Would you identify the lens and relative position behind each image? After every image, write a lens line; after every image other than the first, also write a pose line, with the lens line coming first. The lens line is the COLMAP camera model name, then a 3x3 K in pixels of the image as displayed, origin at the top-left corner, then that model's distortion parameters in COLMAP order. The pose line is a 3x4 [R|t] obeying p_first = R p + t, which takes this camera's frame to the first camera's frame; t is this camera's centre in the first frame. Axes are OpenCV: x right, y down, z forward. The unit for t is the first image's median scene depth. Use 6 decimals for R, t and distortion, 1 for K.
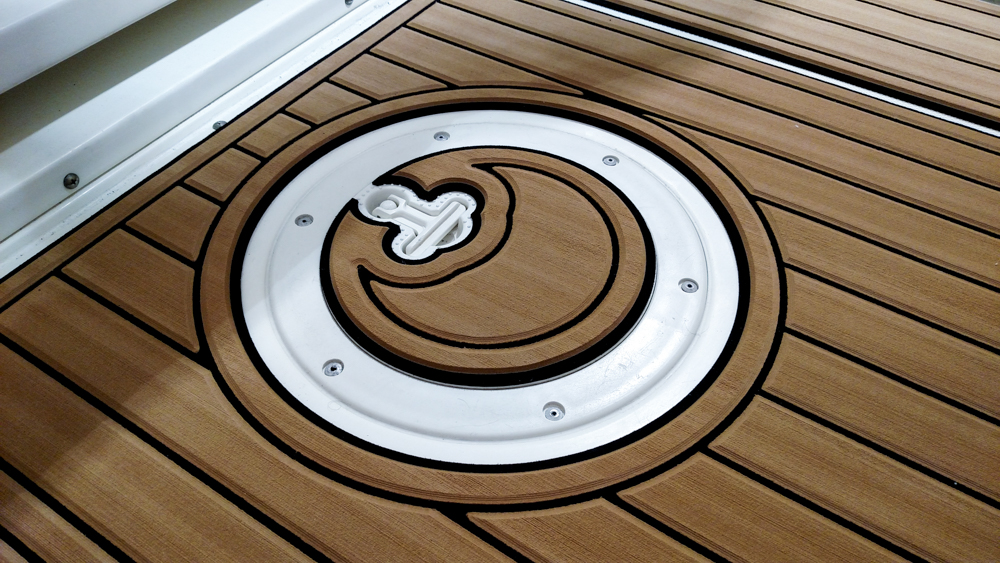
lens RADIAL K [[790.1, 0, 500.0], [0, 790.1, 281.5], [0, 0, 1]] dist [0.103977, -0.002802]
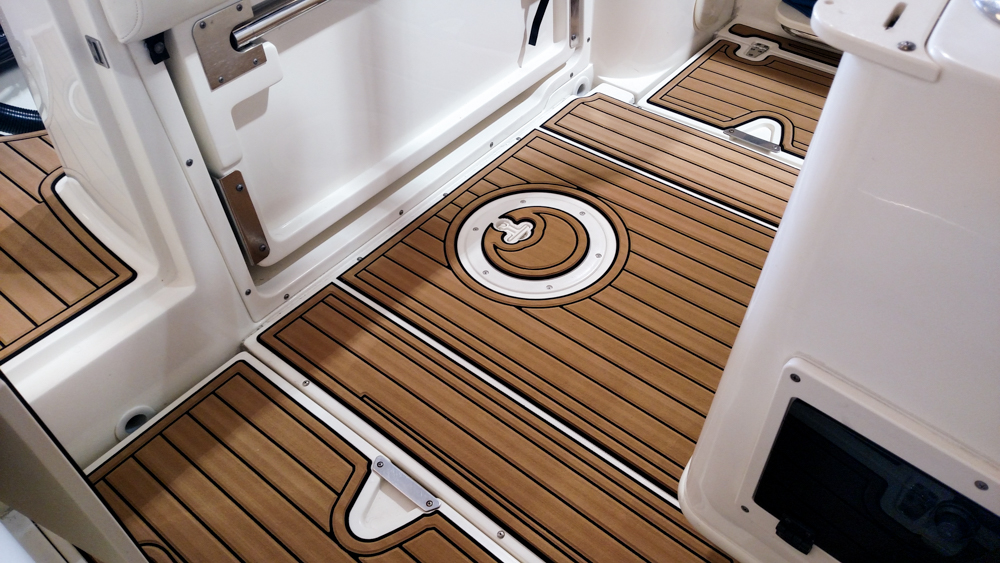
lens RADIAL K [[790.1, 0, 500.0], [0, 790.1, 281.5], [0, 0, 1]] dist [0.103977, -0.002802]
pose [[0.992029, 0.056214, -0.112781, 0.190862], [-0.060189, 0.997669, -0.032151, 0.208037], [0.110710, 0.038683, 0.993100, -1.920313]]
